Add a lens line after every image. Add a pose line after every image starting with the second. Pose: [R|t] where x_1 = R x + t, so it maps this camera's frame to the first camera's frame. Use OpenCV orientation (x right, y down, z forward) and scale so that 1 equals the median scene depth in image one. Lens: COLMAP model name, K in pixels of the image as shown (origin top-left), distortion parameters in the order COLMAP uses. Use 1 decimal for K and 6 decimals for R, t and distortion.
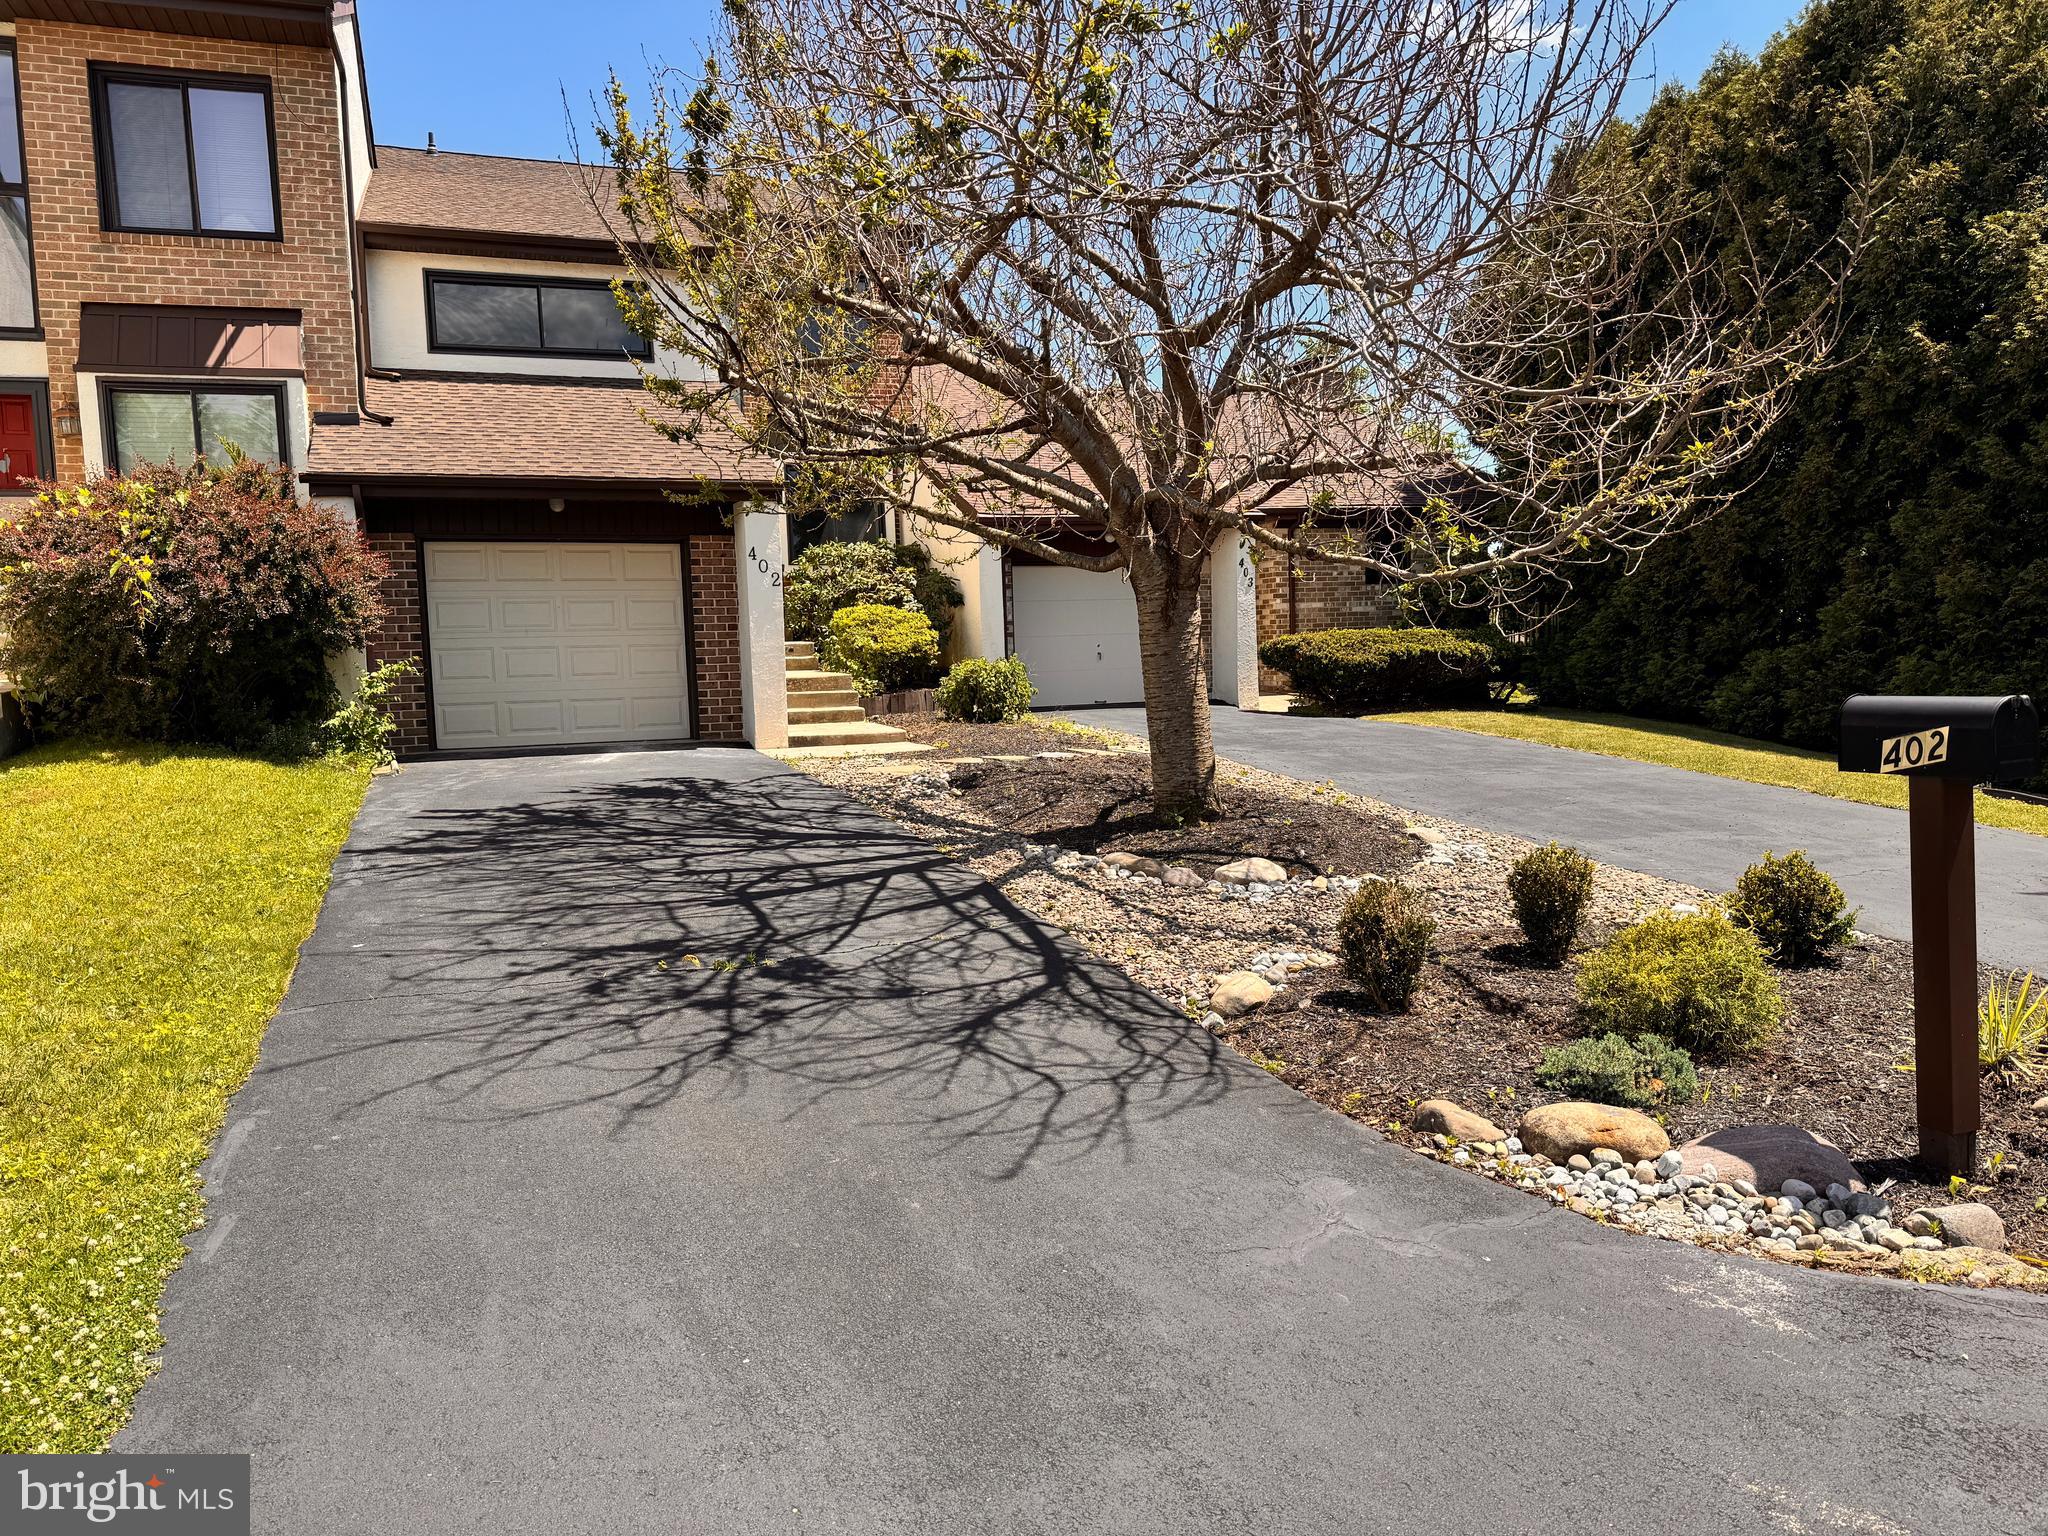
lens RADIAL K [[1451.0, 0, 1023.7], [0, 1451.0, 768.0], [0, 0, 1]] dist [0.041684, -0.000798]
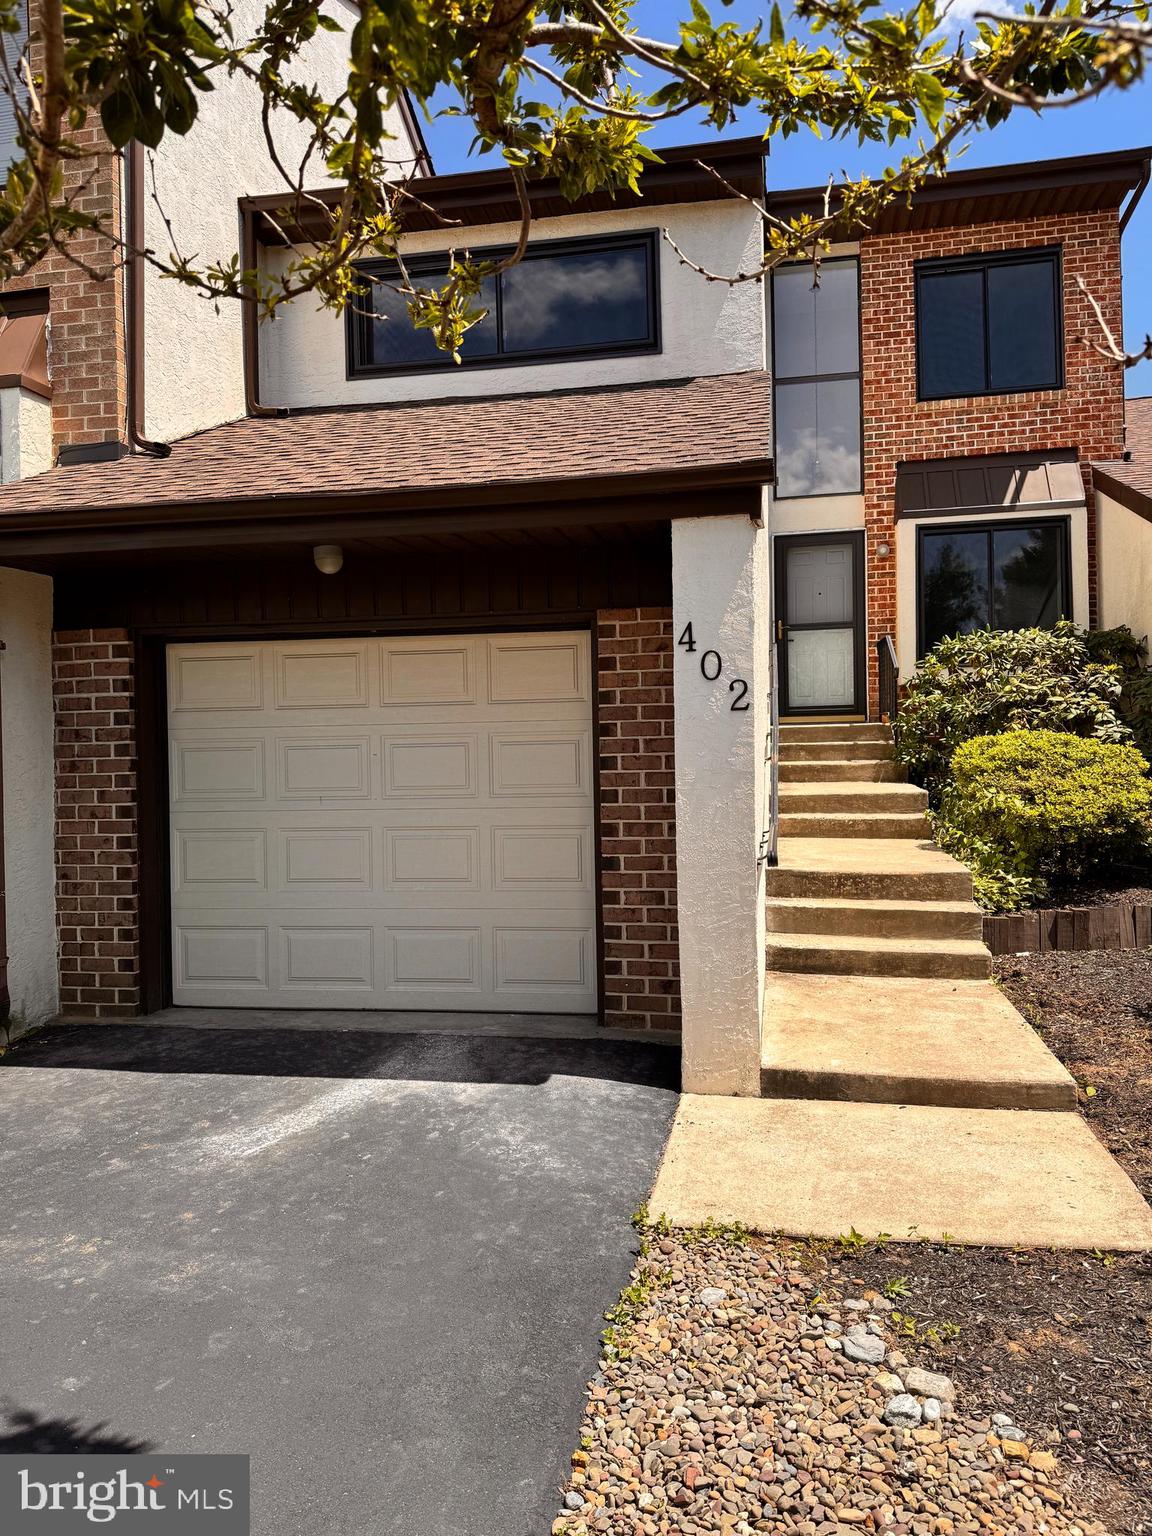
lens RADIAL K [[1088.2, 0, 577.7], [0, 1088.2, 768.0], [0, 0, 1]] dist [0.041684, -0.000798]
pose [[0.858038, 0.016393, -0.513325, -0.036749], [-0.044719, 0.998079, -0.042876, -0.072472], [0.511636, 0.059744, 0.857123, 0.549270]]
